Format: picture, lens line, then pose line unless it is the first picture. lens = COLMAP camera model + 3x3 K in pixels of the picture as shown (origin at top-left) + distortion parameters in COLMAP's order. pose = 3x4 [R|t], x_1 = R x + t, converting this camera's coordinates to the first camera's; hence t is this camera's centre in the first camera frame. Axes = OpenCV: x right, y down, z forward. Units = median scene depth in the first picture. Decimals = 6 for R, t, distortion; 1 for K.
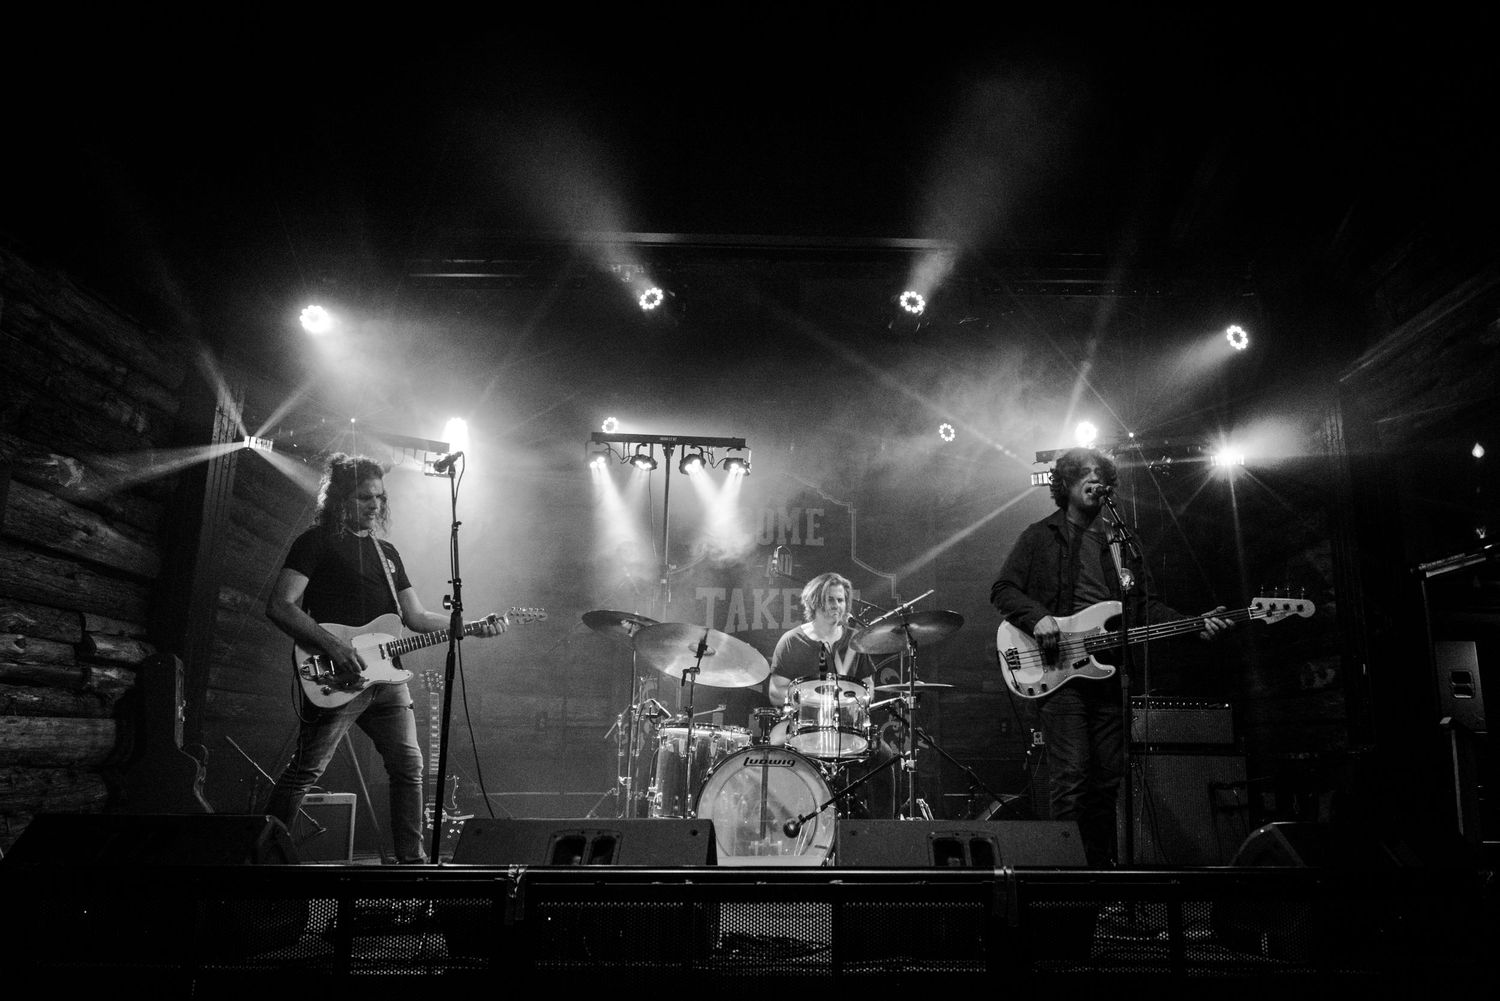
lens RADIAL K [[1211.5, 0, 815.1], [0, 1211.5, 461.7], [0, 0, 1]] dist [0.005201, -0.002968]
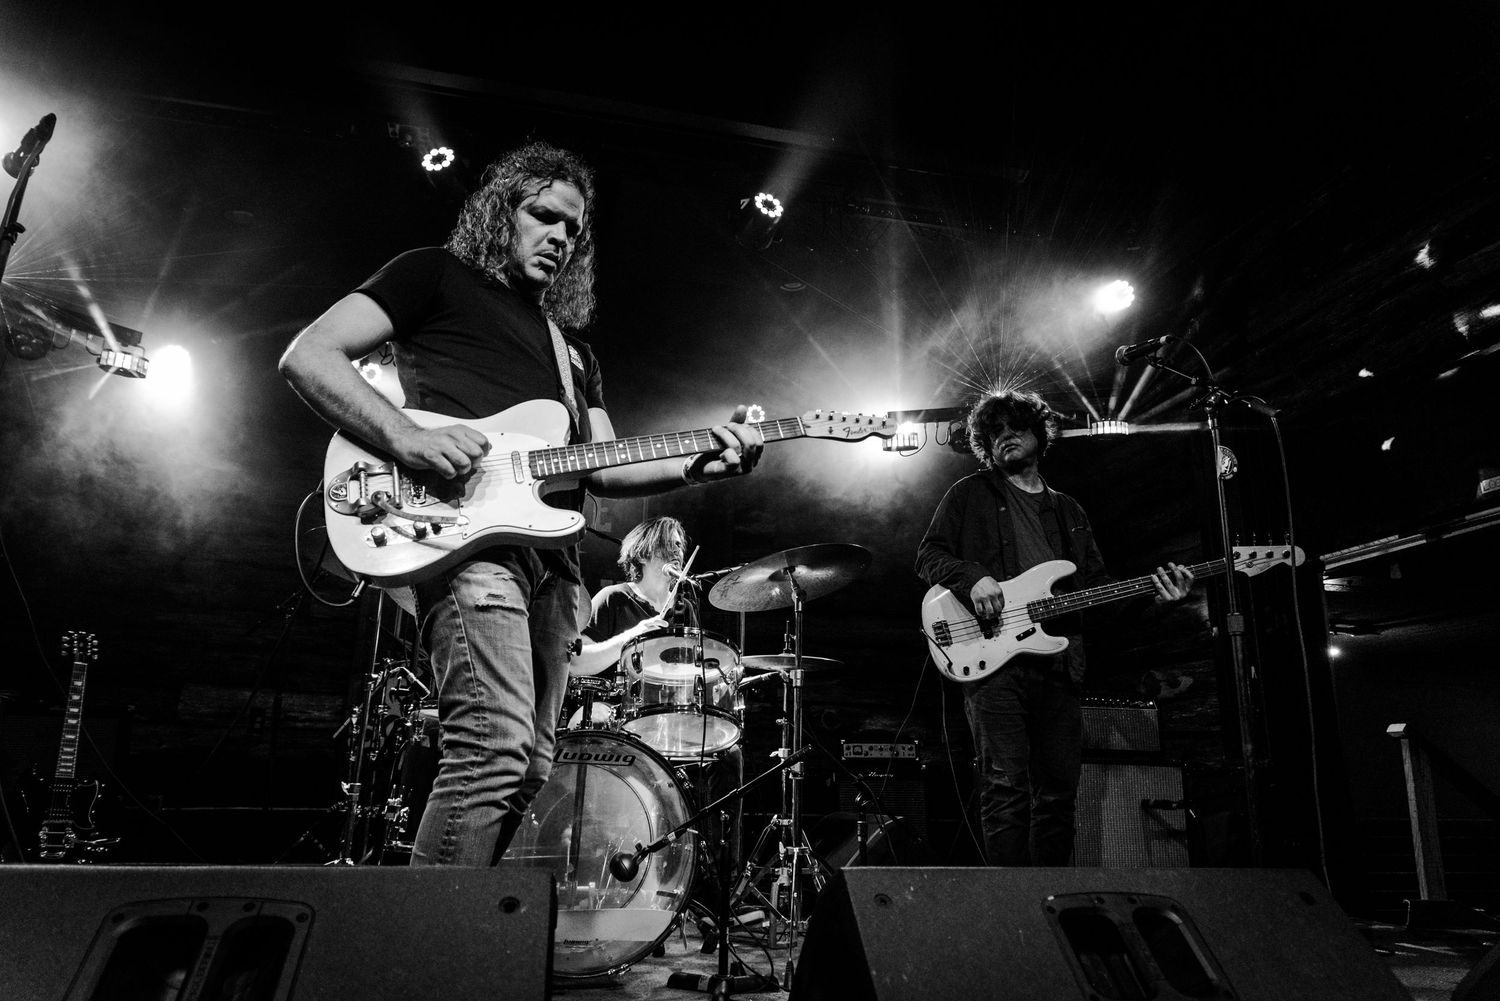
lens RADIAL K [[1003.6, 0, 745.2], [0, 1003.6, 499.0], [0, 0, 1]] dist [-0.001249, -0.001223]
pose [[0.980184, 0.066306, 0.186662, -0.053280], [-0.059434, 0.997341, -0.042180, 0.104498], [-0.188962, 0.030250, 0.981518, 0.375712]]
